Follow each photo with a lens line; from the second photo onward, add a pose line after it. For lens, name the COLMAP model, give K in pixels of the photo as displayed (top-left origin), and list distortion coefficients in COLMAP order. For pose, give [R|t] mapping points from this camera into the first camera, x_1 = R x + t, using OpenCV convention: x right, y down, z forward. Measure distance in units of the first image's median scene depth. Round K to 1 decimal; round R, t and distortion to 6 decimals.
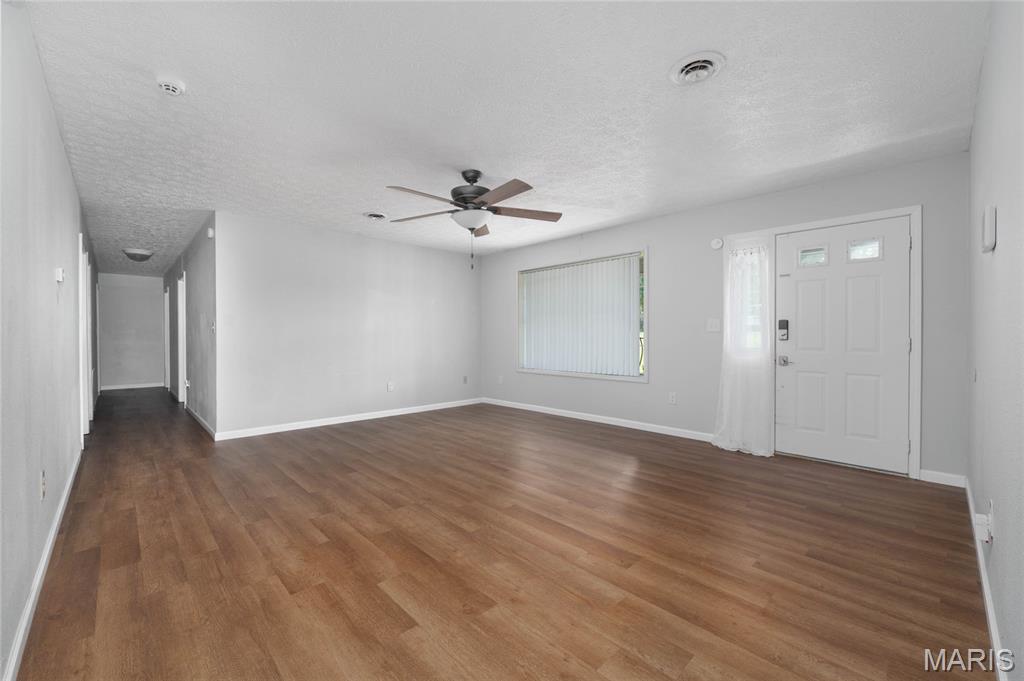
lens RADIAL K [[416.5, 0, 514.5], [0, 416.5, 340.8], [0, 0, 1]] dist [-0.000350, -0.001889]
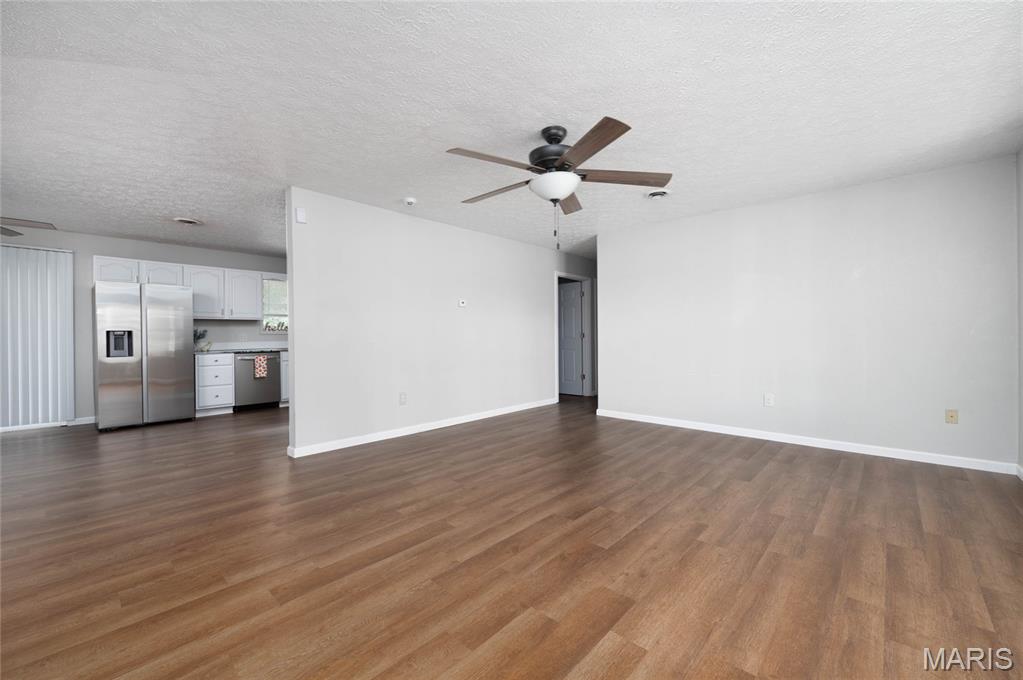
lens RADIAL K [[416.1, 0, 509.3], [0, 416.1, 340.2], [0, 0, 1]] dist [-0.000350, -0.001889]
pose [[0.052614, 0.014241, -0.998513, 0.907996], [-0.006041, 0.999885, 0.013942, -0.007876], [0.998597, 0.005298, 0.052694, 1.120736]]
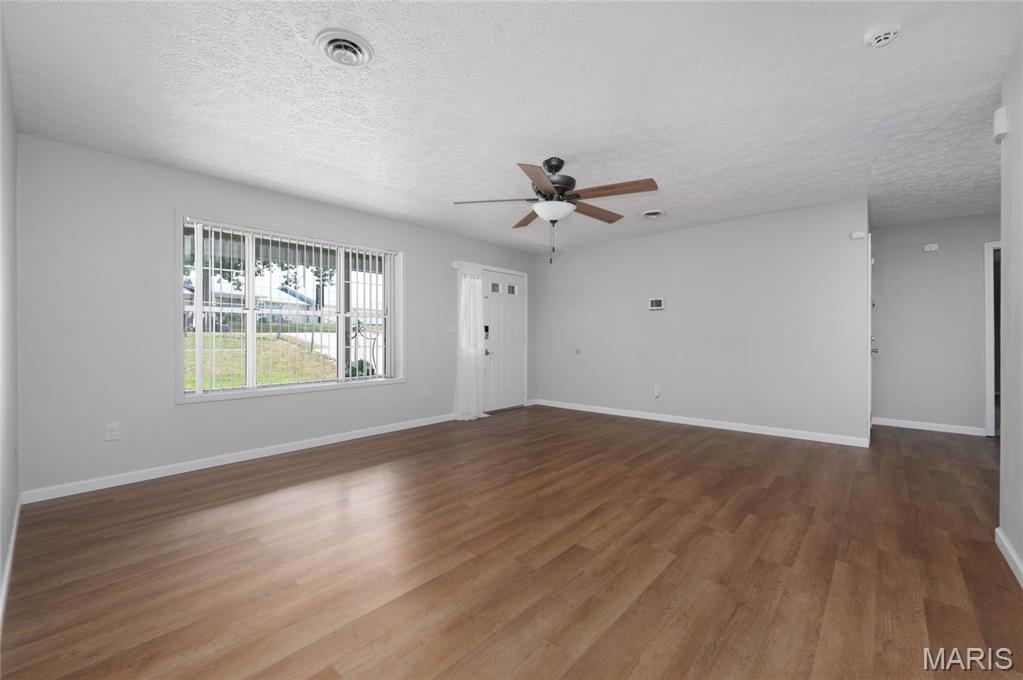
lens RADIAL K [[416.1, 0, 513.9], [0, 416.1, 337.8], [0, 0, 1]] dist [-0.000350, -0.001889]
pose [[-0.080404, -0.001102, 0.996762, -1.332183], [0.012908, 0.999914, 0.002146, -0.011516], [-0.996679, 0.013039, -0.080383, 1.506691]]
